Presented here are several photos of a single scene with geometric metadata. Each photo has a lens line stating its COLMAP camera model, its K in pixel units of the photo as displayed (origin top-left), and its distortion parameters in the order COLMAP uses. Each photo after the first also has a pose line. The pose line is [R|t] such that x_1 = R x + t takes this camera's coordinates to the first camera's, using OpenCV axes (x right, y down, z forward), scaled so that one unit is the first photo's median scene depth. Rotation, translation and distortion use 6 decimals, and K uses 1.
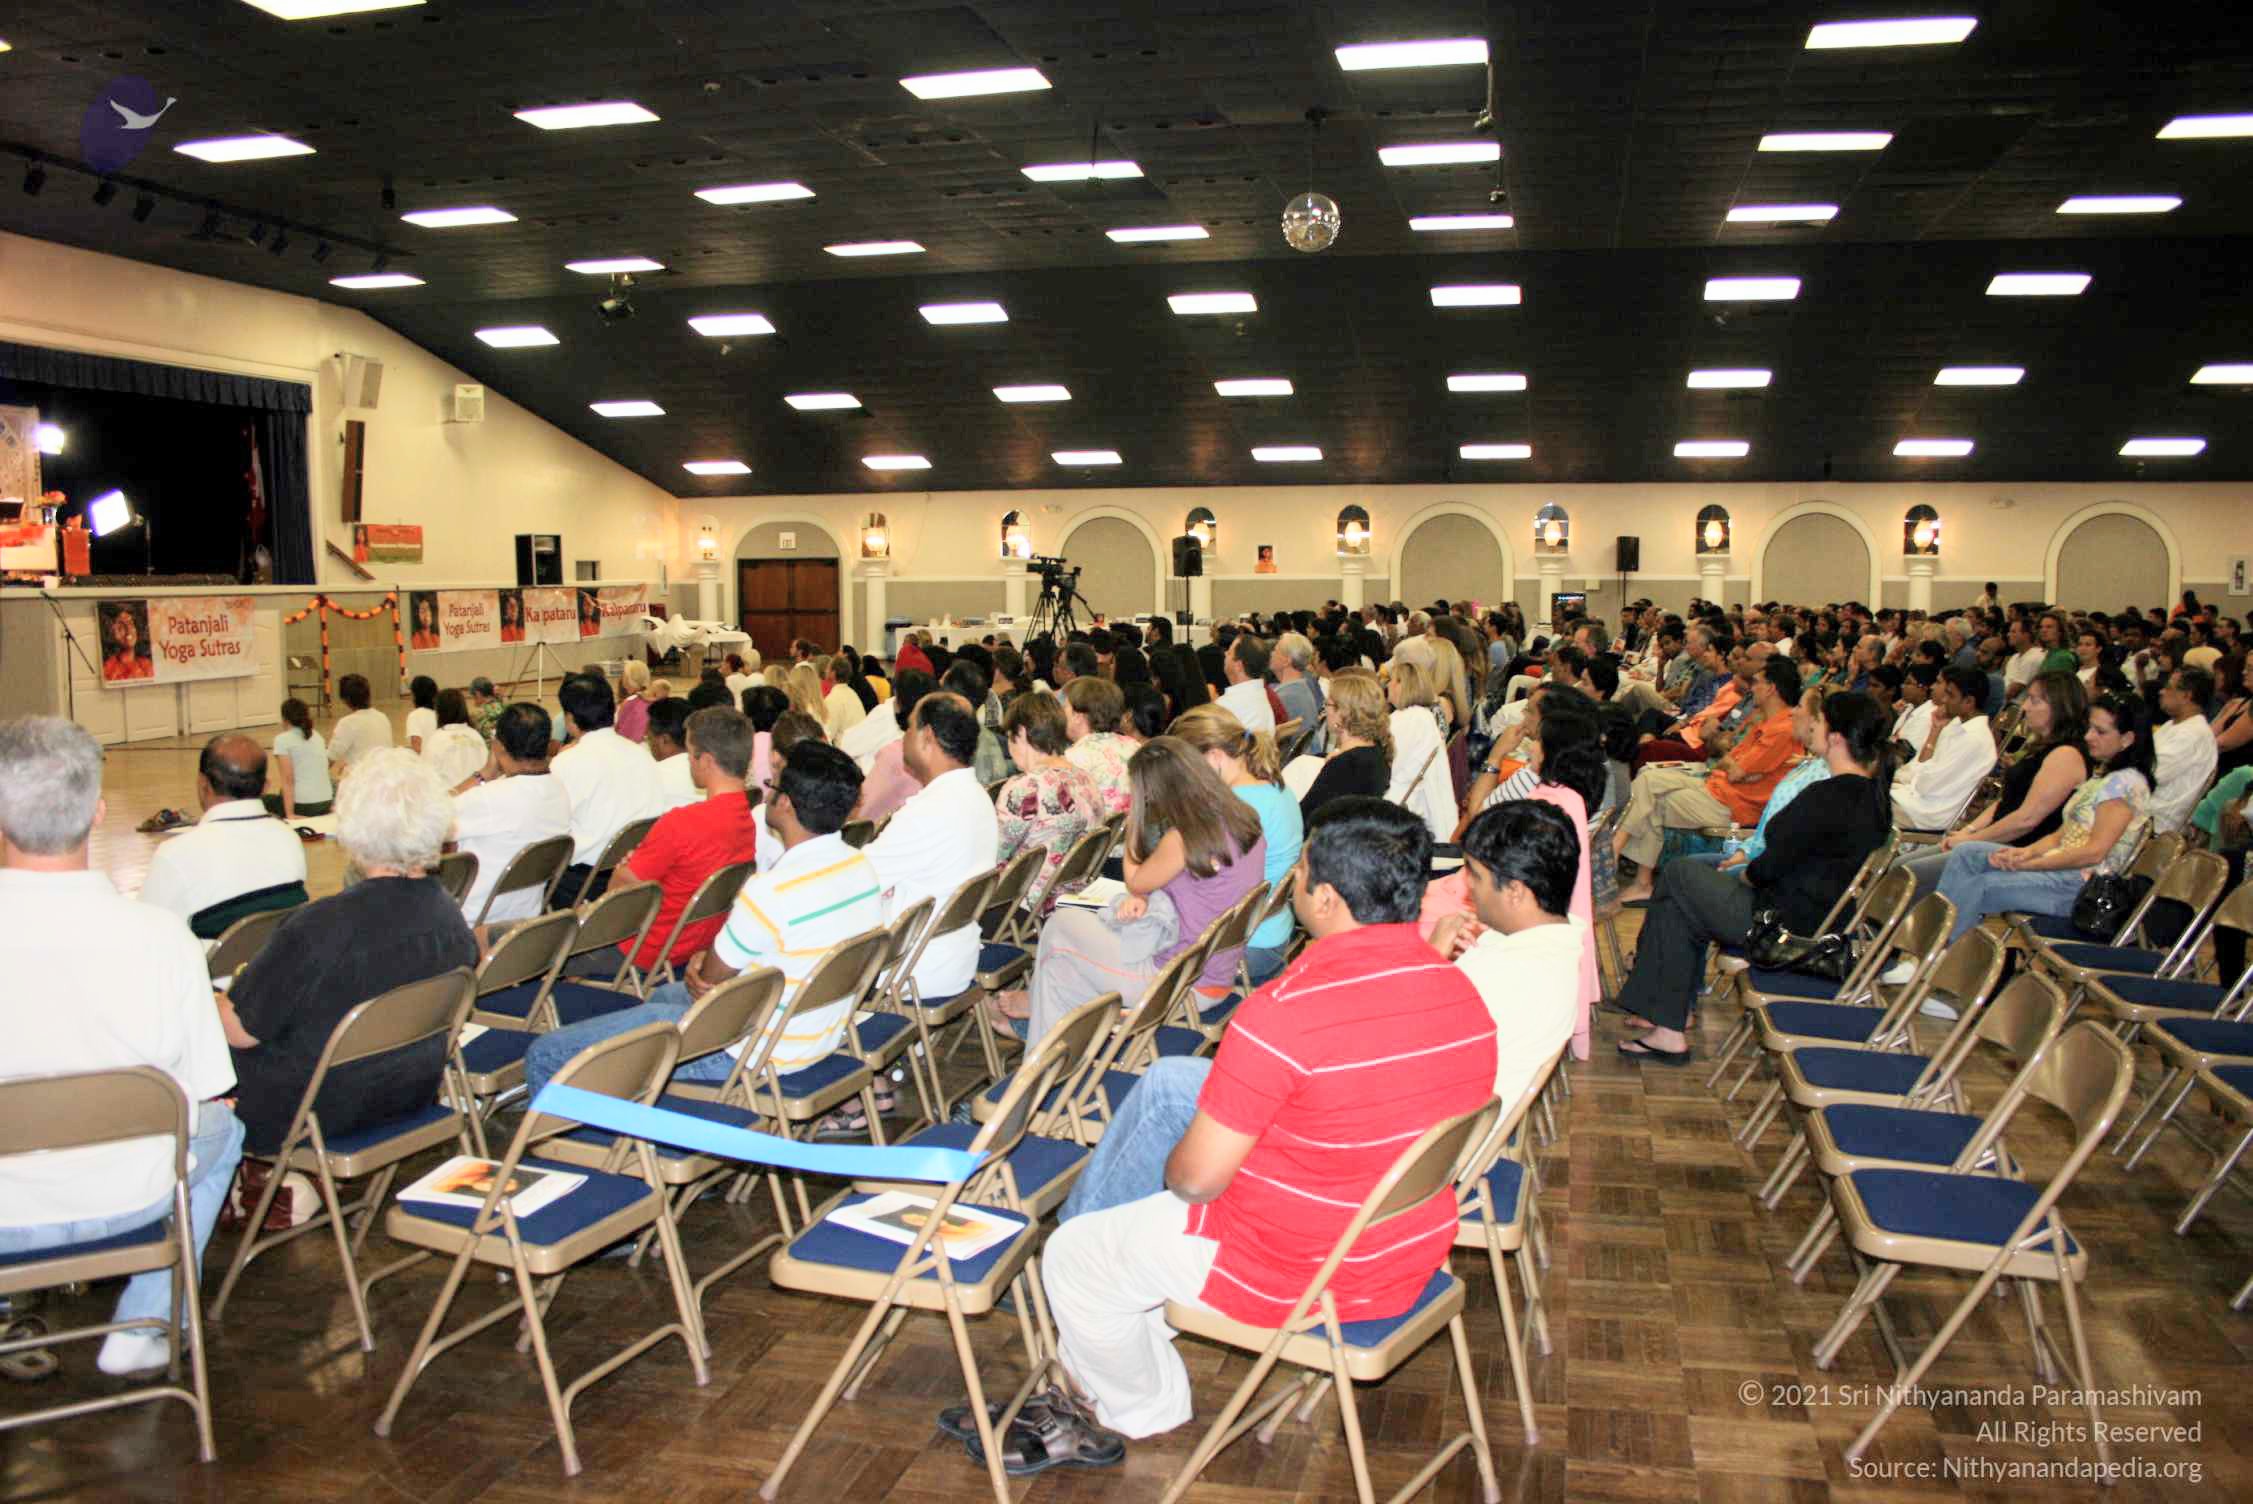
lens RADIAL K [[1924.7, 0, 1134.9], [0, 1924.7, 754.9], [0, 0, 1]] dist [-0.152270, 0.136395]
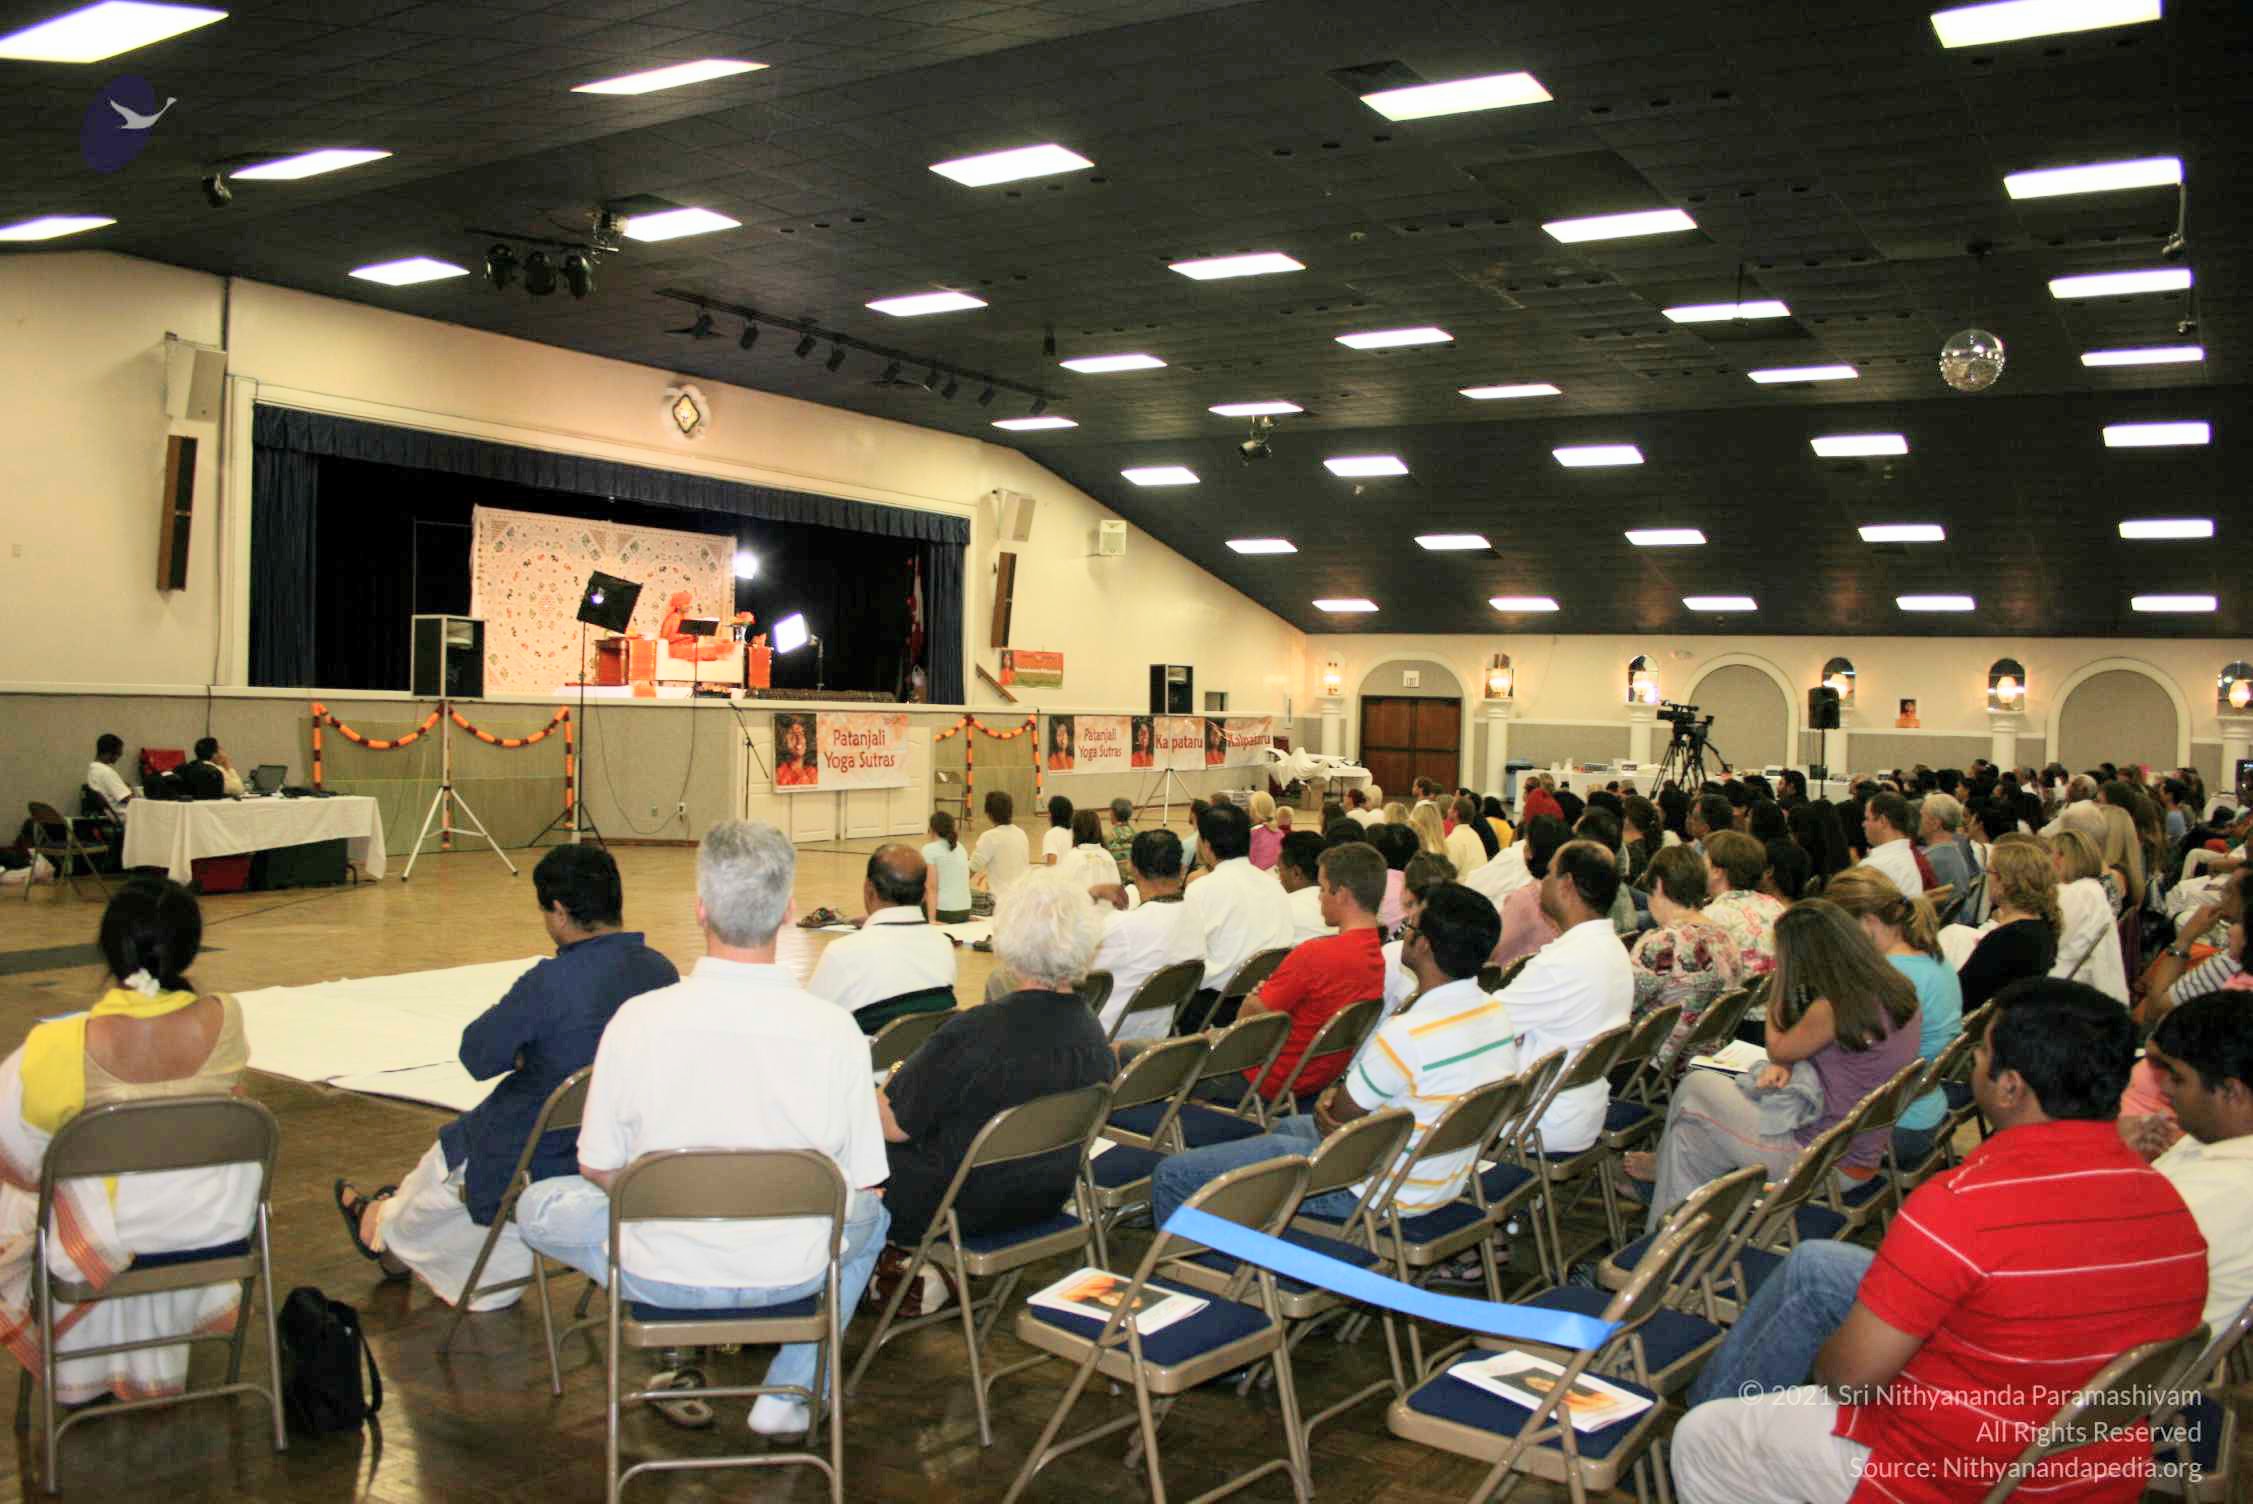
lens RADIAL K [[1924.7, 0, 1117.8], [0, 1924.7, 746.8], [0, 0, 1]] dist [-0.152270, 0.136395]
pose [[0.946170, 0.036282, -0.321632, -0.003716], [-0.060715, 0.995953, -0.066261, -0.000273], [0.317926, 0.082222, 0.944544, 0.000383]]
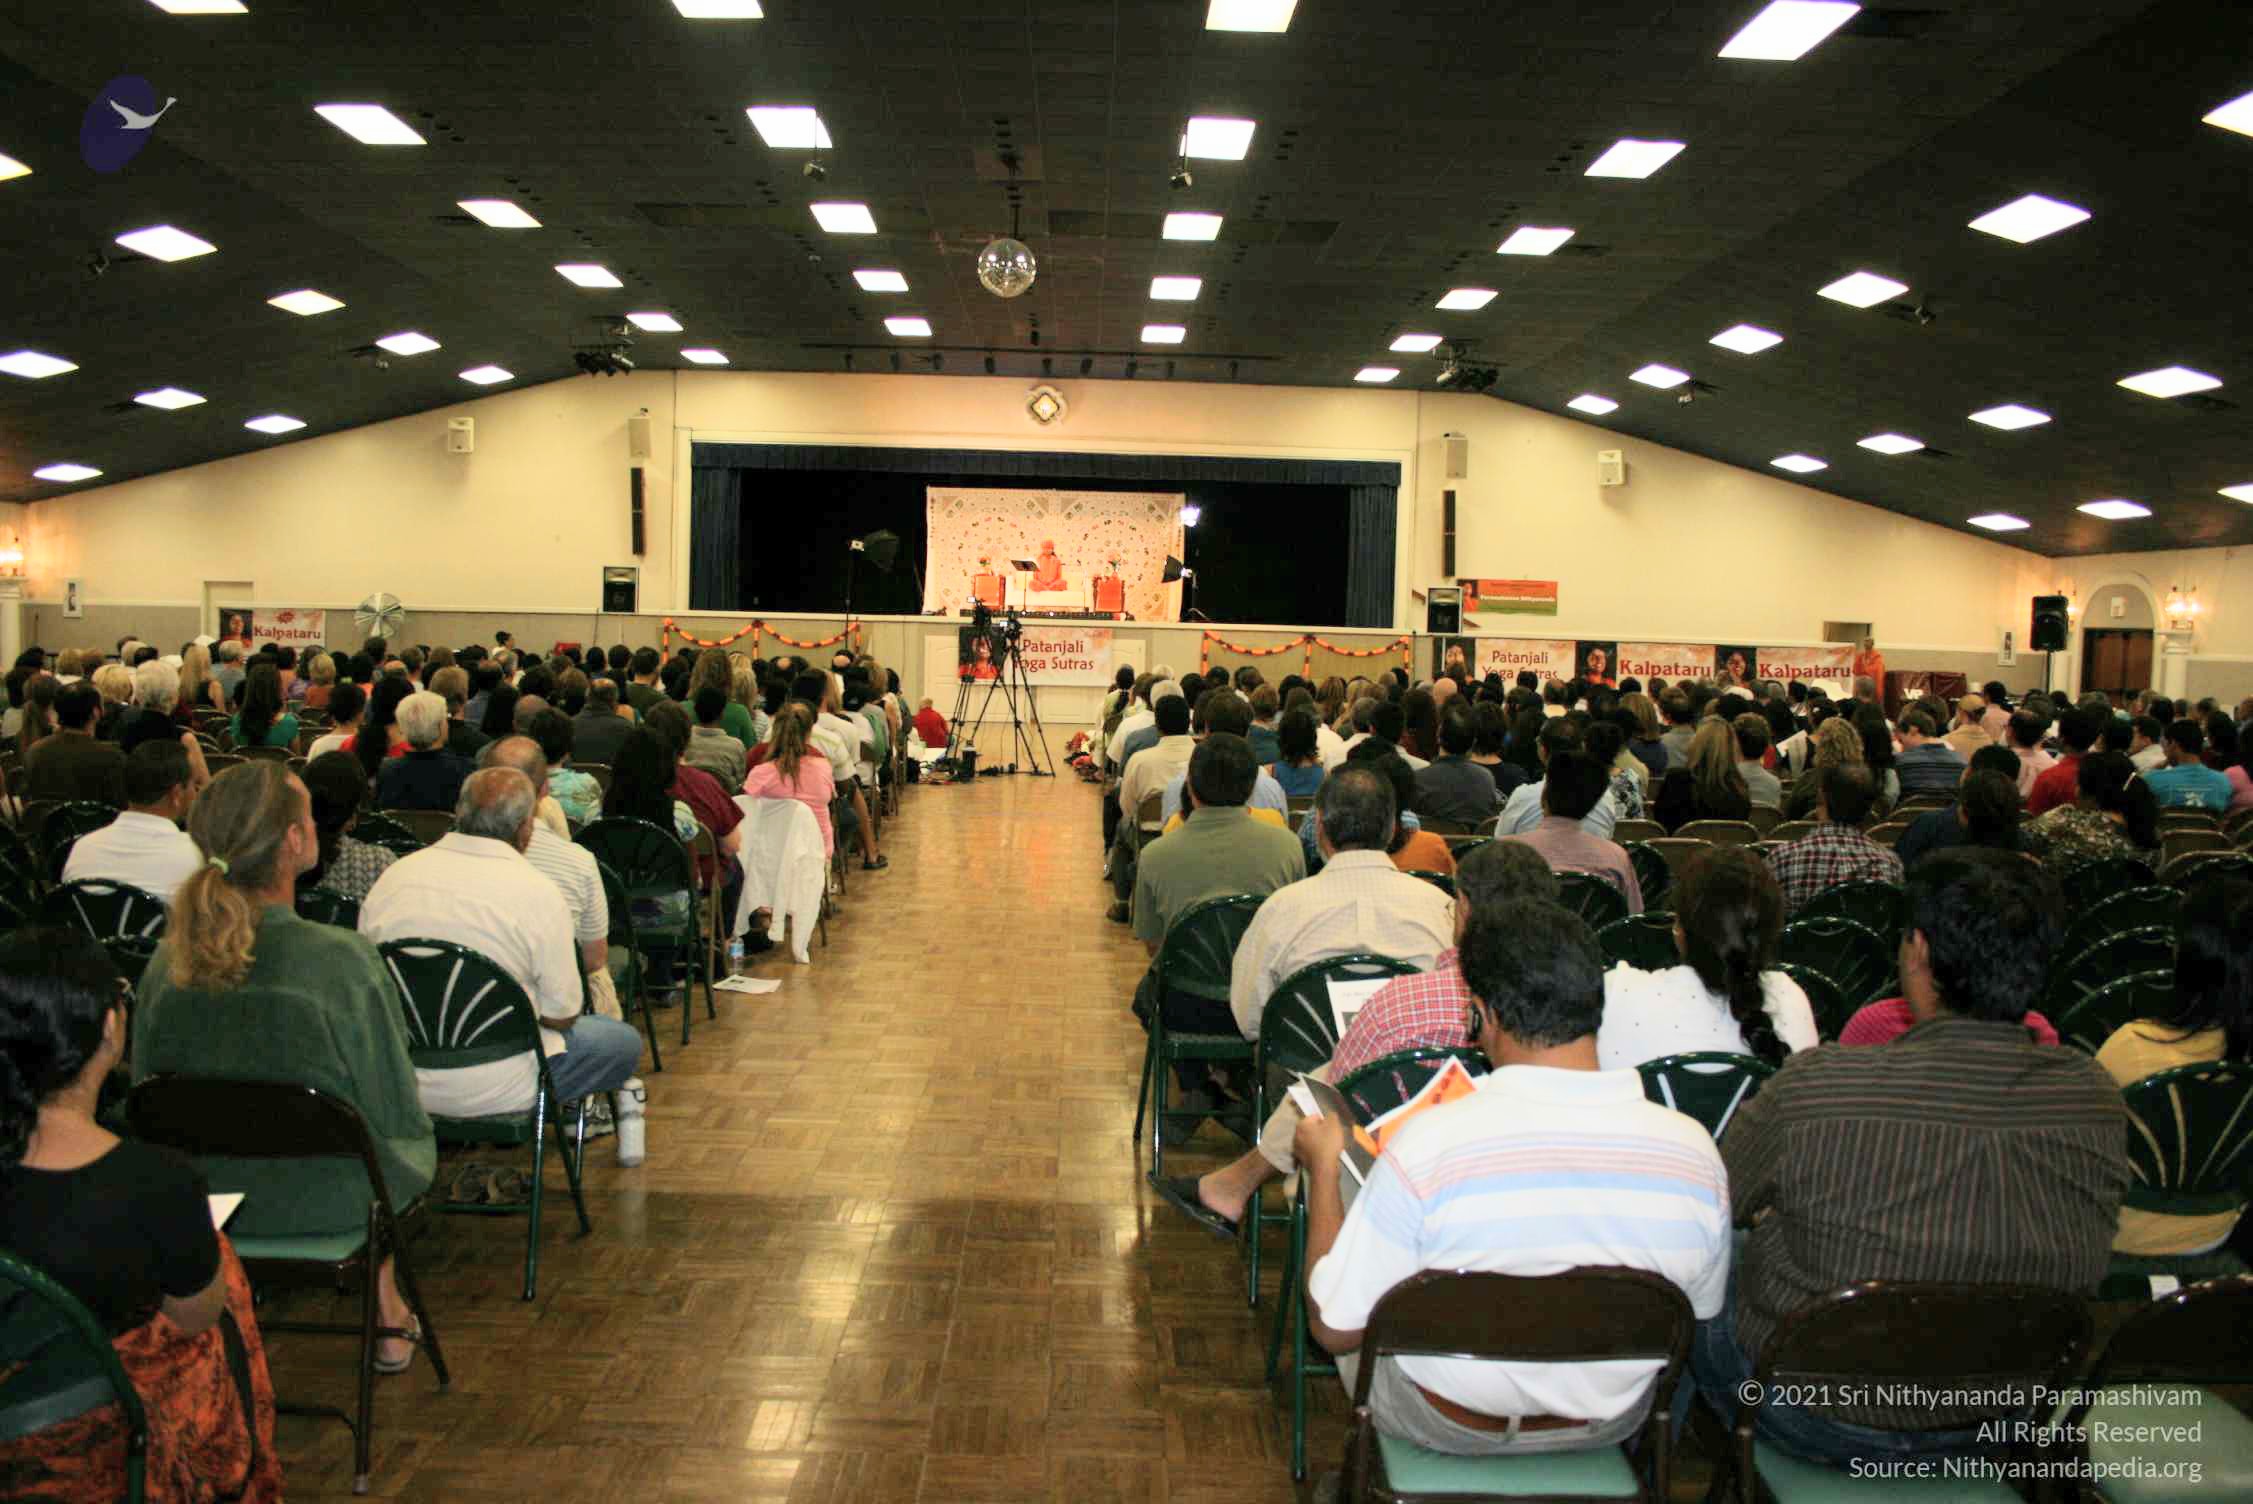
lens RADIAL K [[1924.7, 0, 1122.5], [0, 1924.7, 785.7], [0, 0, 1]] dist [-0.152270, 0.136395]
pose [[0.250926, 0.095260, -0.963308, 0.982806], [-0.117152, 0.990820, 0.067464, -0.073694], [0.960891, 0.095924, 0.259782, 0.722857]]
